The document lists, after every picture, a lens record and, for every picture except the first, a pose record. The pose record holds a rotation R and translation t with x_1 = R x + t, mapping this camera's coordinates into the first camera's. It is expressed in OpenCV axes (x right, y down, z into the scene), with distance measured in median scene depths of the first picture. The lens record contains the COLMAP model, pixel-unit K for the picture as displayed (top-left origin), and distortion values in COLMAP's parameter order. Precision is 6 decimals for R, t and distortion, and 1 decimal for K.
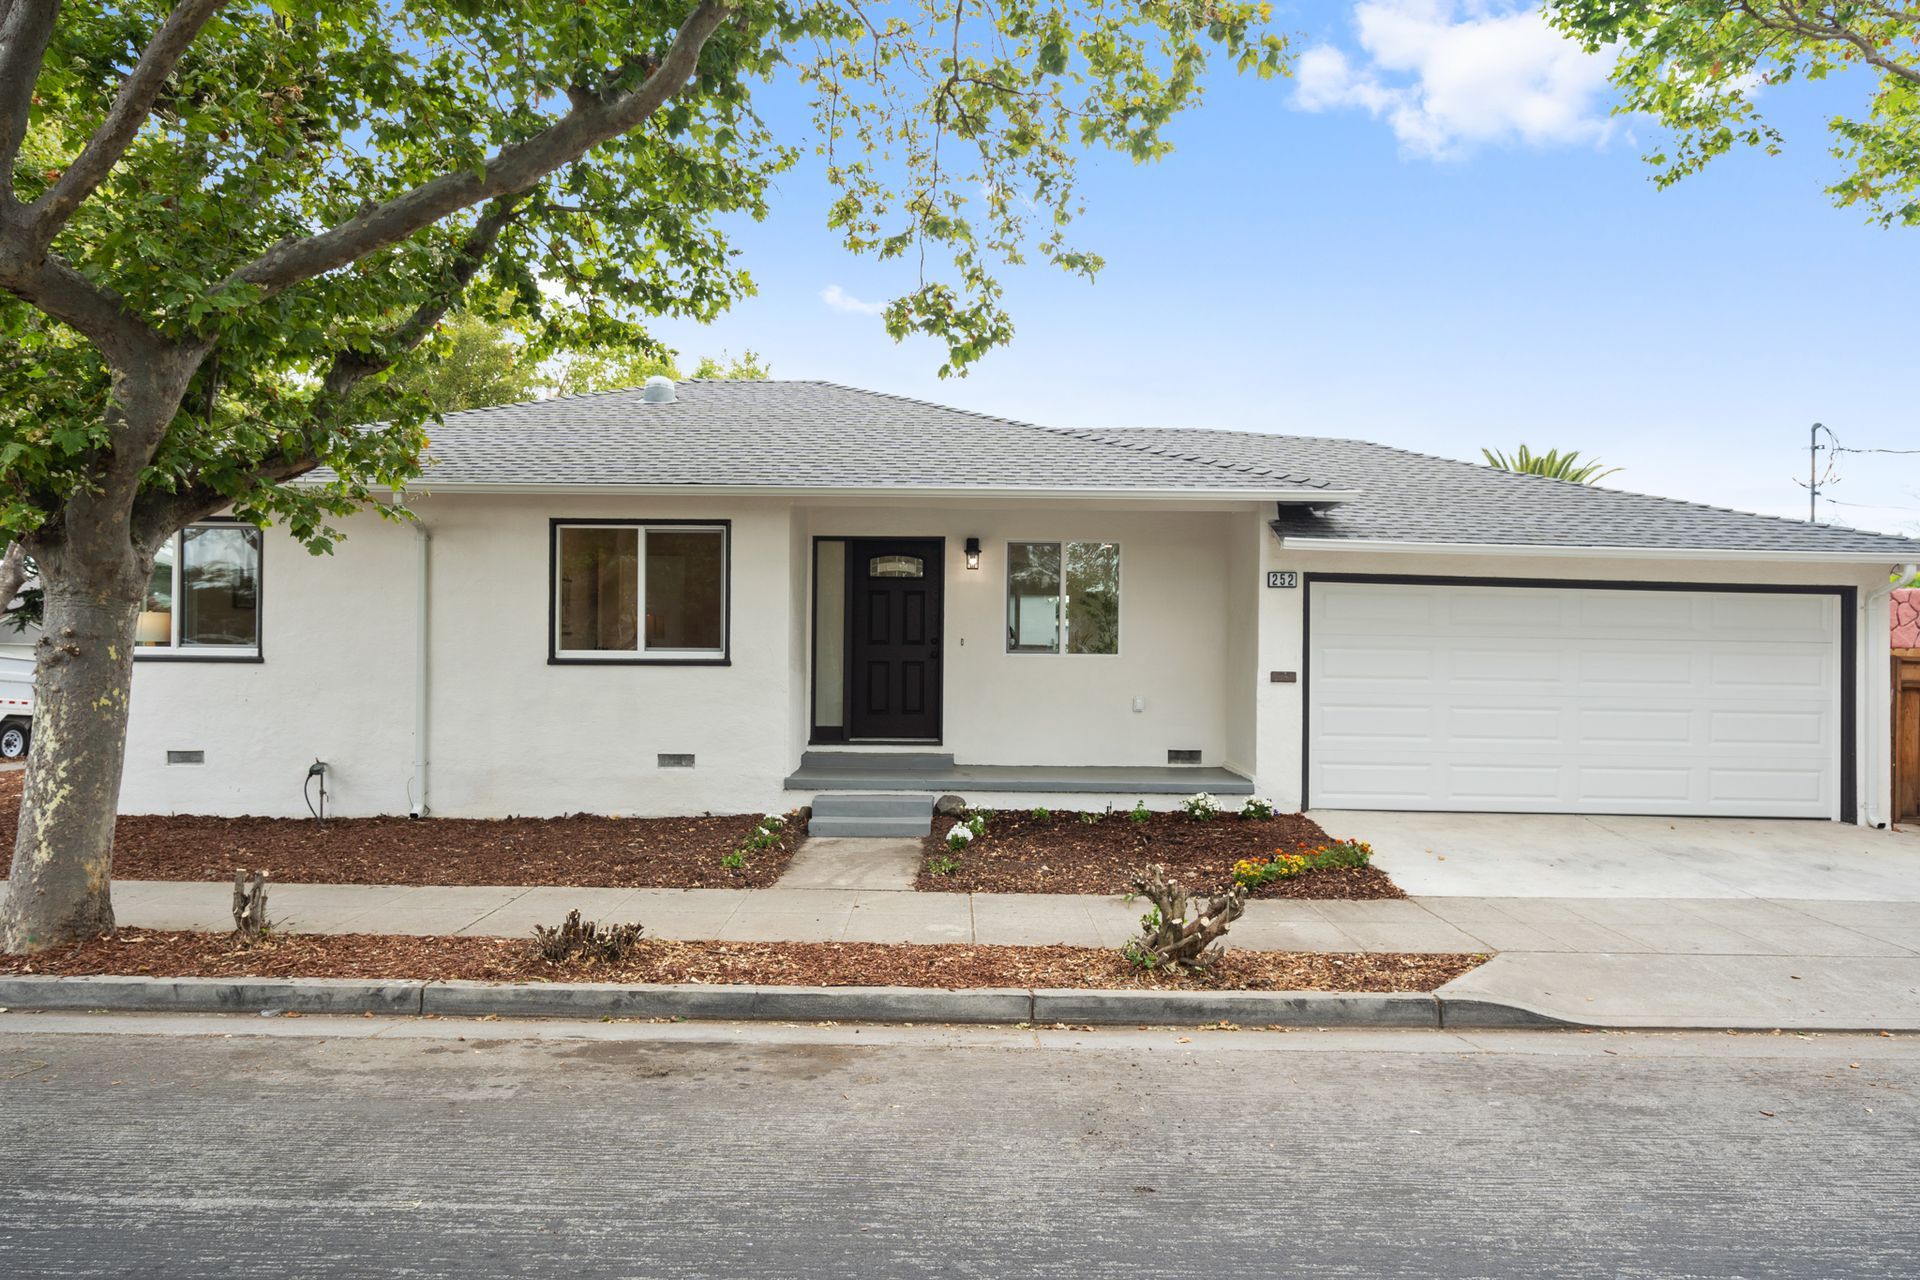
lens RADIAL K [[982.4, 0, 960.0], [0, 982.4, 640.0], [0, 0, 1]] dist [0.000127, 0.001187]
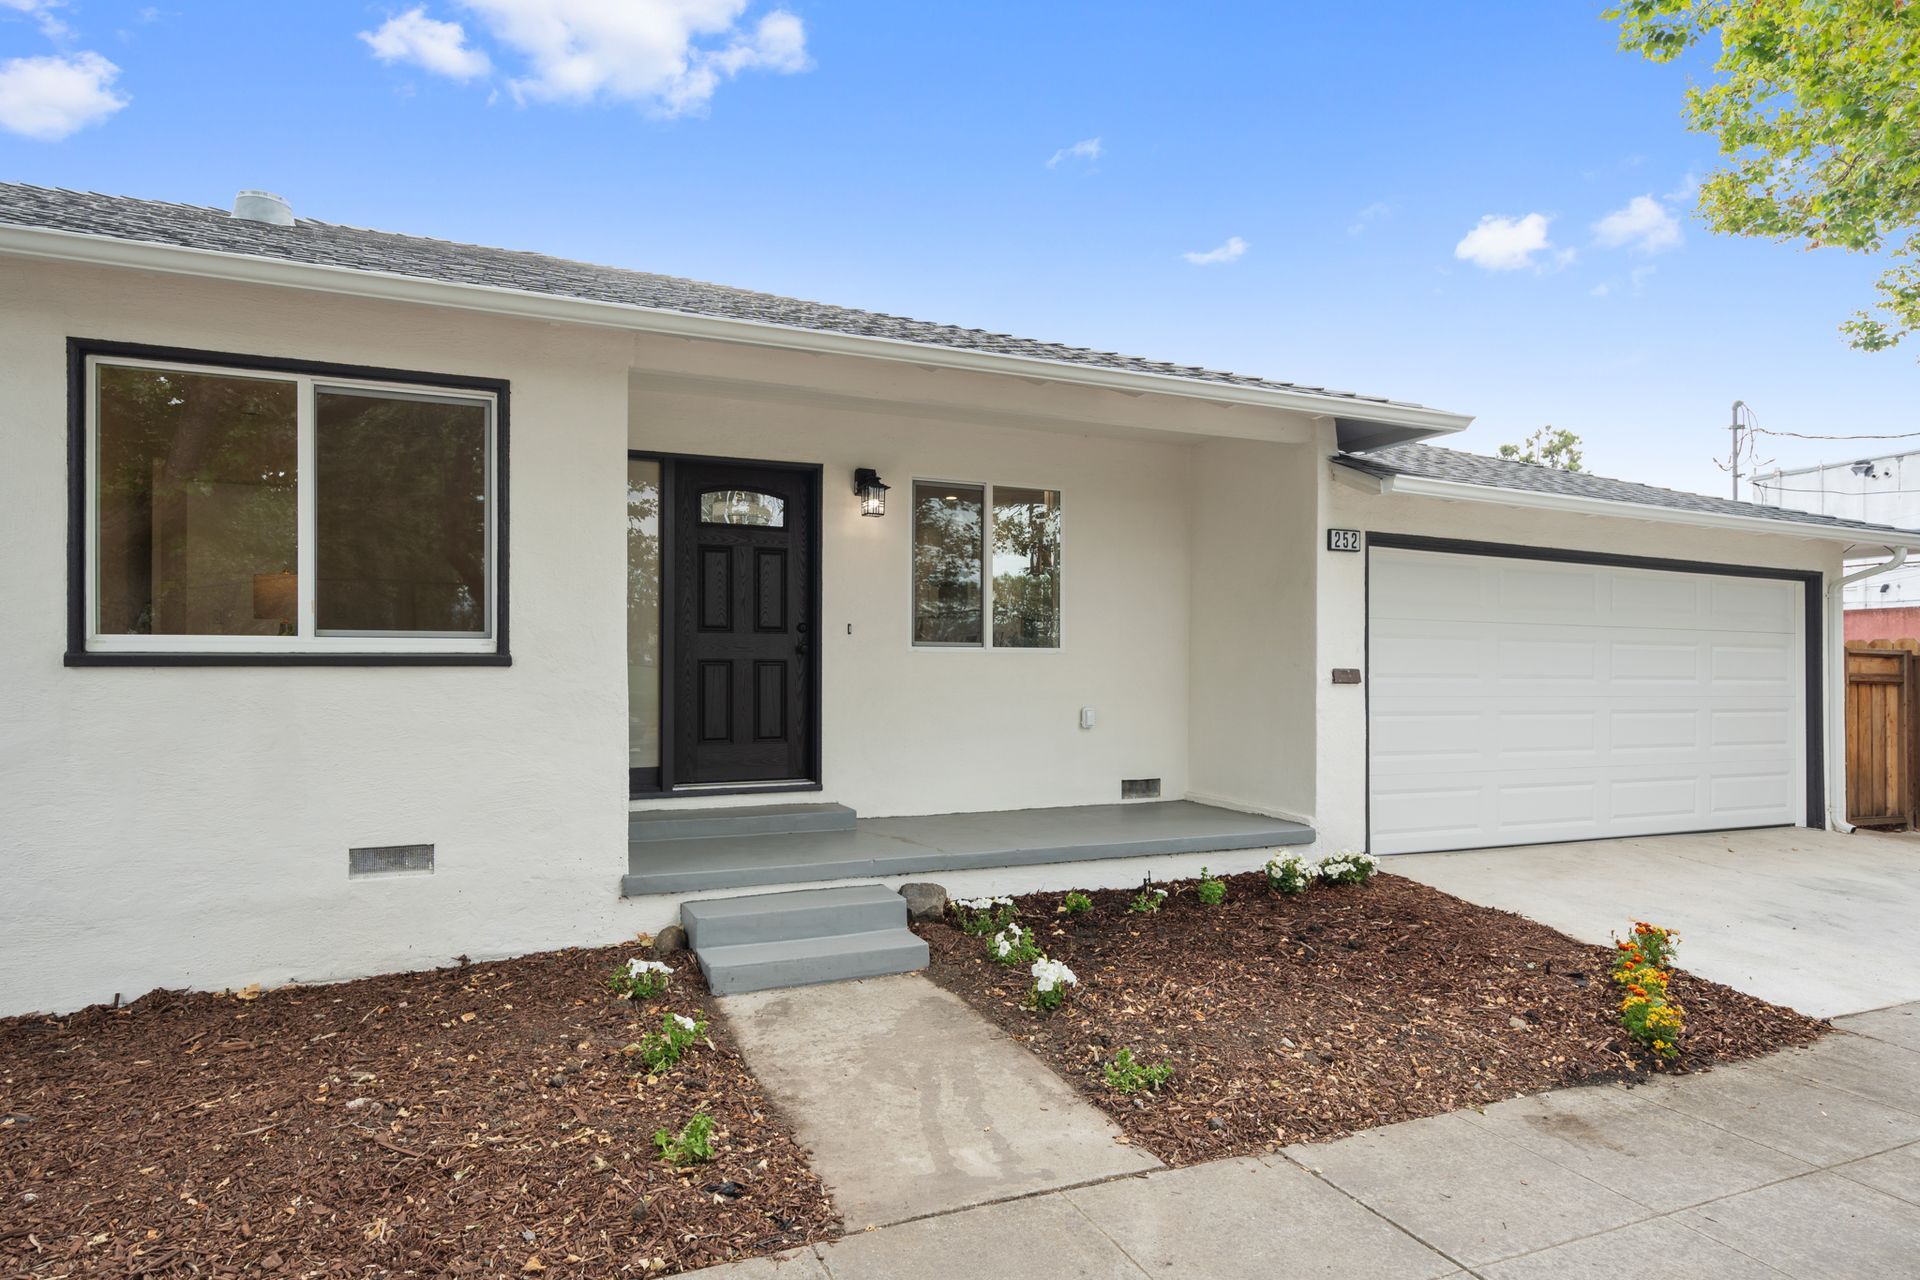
lens RADIAL K [[1013.3, 0, 959.6], [0, 1013.3, 652.8], [0, 0, 1]] dist [0.004349, 0.001383]
pose [[0.936467, -0.002390, 0.350748, -0.184271], [-0.000511, 0.999966, 0.008178, 0.013804], [-0.350756, -0.007838, 0.936434, 0.389115]]
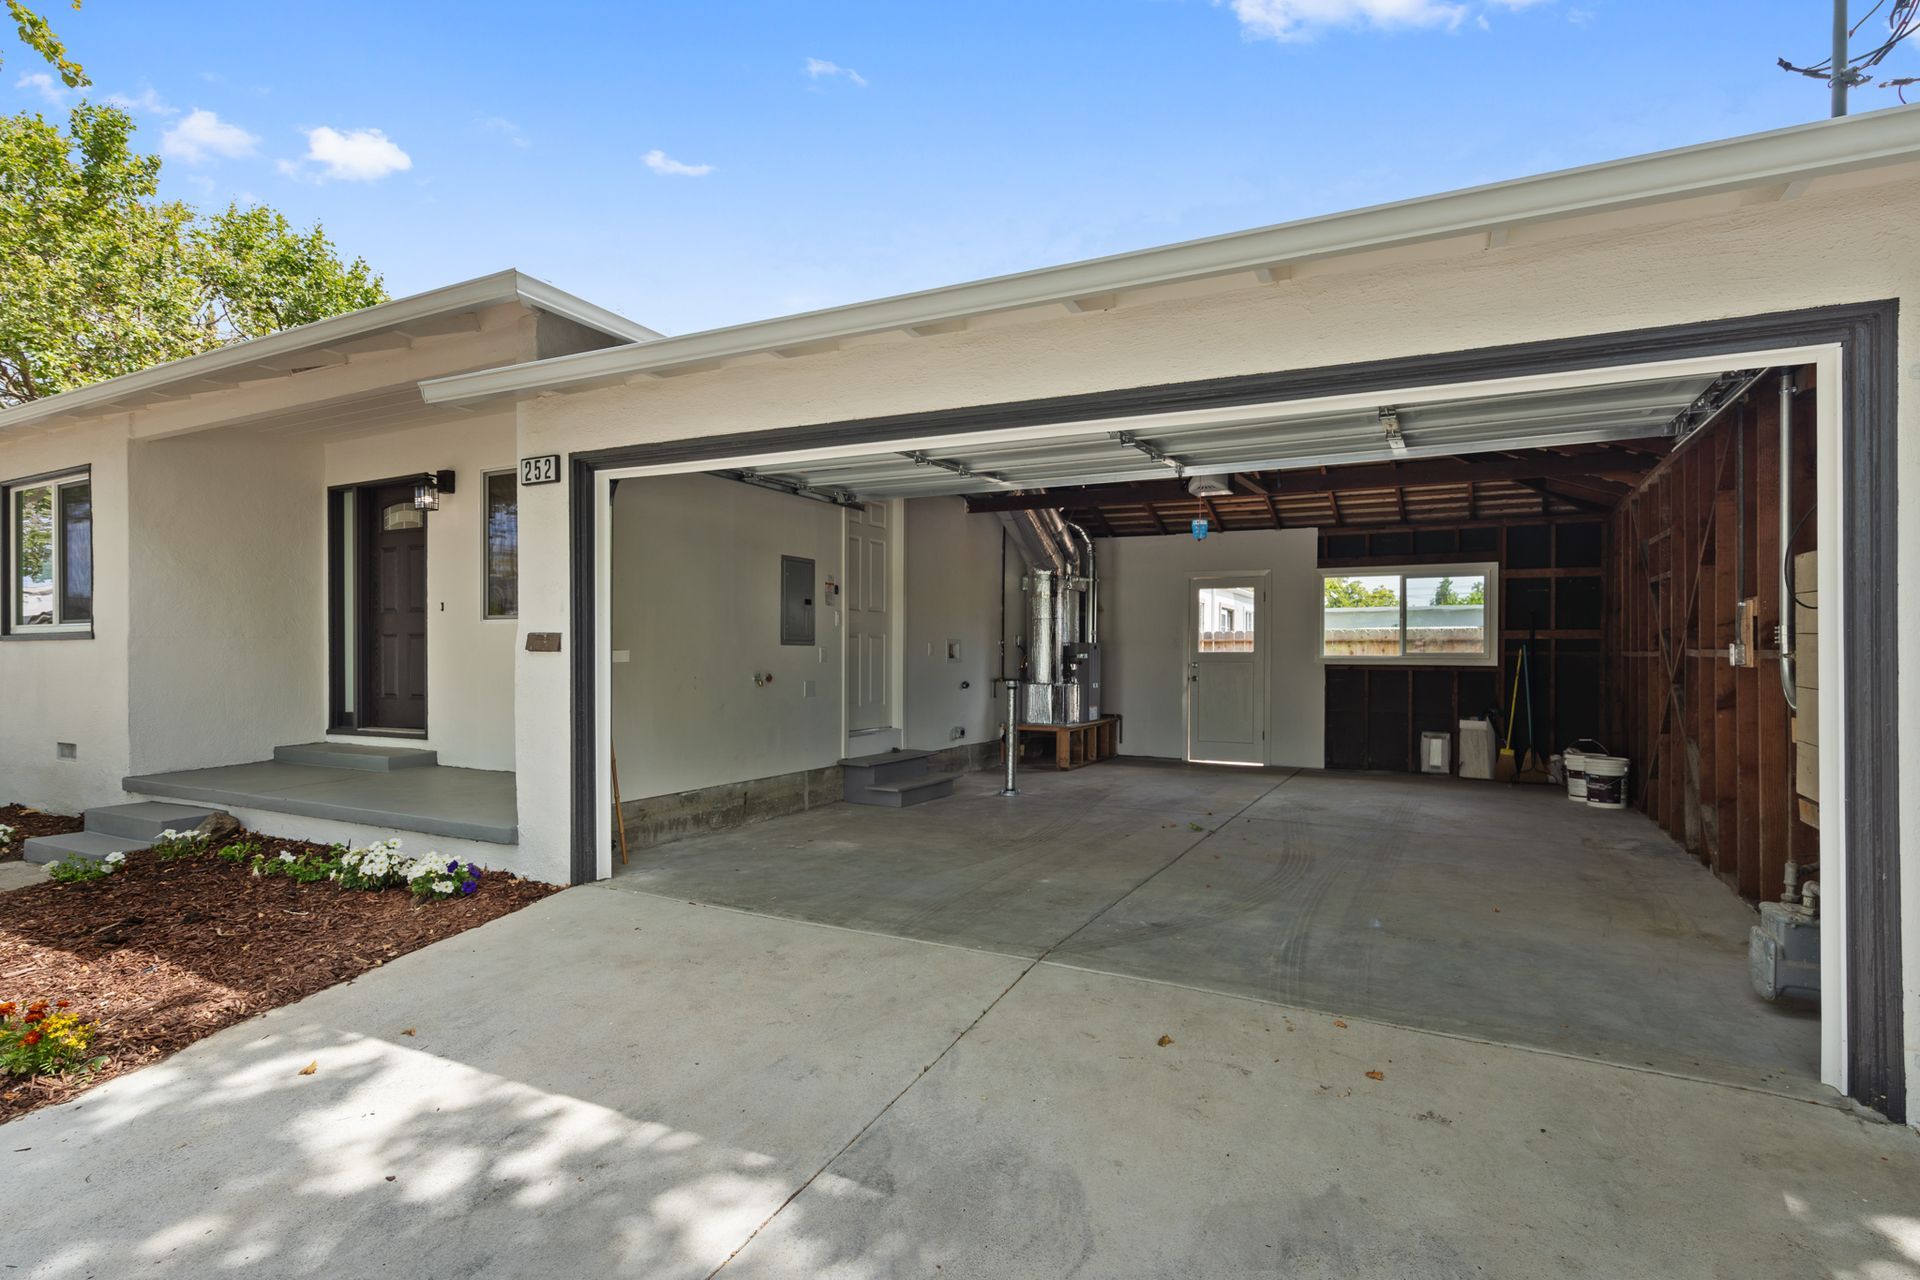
lens RADIAL K [[982.4, 0, 960.0], [0, 982.4, 640.0], [0, 0, 1]] dist [0.000127, 0.001187]
pose [[0.882556, -0.017207, -0.469892, 0.771685], [0.031263, 0.999266, 0.022128, 0.029907], [0.469167, -0.034220, 0.882446, 0.583780]]
